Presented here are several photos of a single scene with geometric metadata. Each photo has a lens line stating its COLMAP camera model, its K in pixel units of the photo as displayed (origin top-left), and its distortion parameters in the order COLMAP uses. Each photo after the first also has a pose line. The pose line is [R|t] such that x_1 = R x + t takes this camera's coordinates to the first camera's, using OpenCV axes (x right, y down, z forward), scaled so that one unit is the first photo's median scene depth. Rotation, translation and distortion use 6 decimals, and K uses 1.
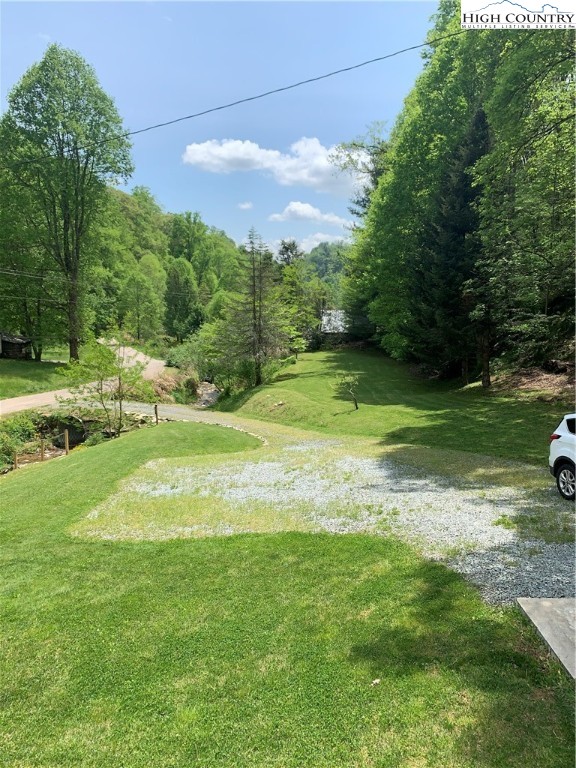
lens RADIAL K [[581.8, 0, 292.8], [0, 581.8, 380.3], [0, 0, 1]] dist [0.042535, -0.055649]
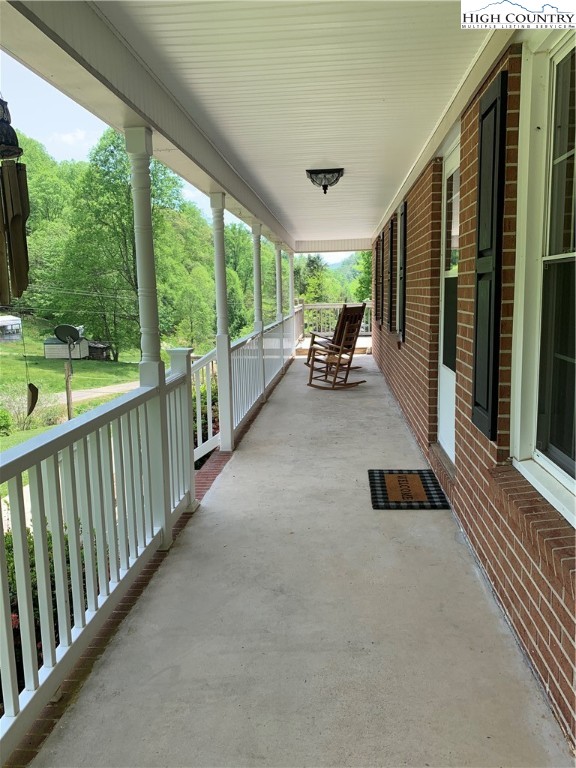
lens RADIAL K [[581.8, 0, 285.5], [0, 581.8, 382.0], [0, 0, 1]] dist [0.042535, -0.055649]
pose [[0.994876, -0.025814, -0.097749, 0.051756], [0.025765, 0.999666, -0.001763, 0.022743], [0.097762, -0.000764, 0.995210, -0.219880]]
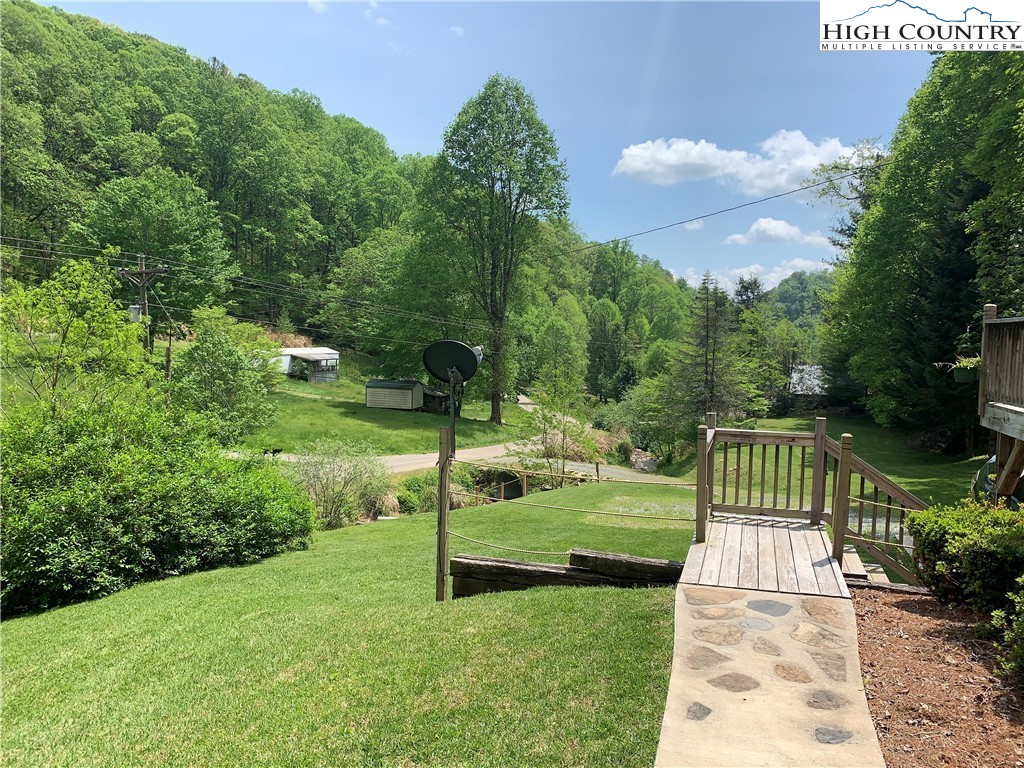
lens RADIAL K [[775.7, 0, 513.2], [0, 775.7, 407.6], [0, 0, 1]] dist [0.042535, -0.055649]
pose [[0.956826, 0.030143, -0.289093, -0.002718], [-0.048379, 0.997250, -0.056141, 0.016341], [0.286606, 0.067703, 0.955653, -0.129135]]
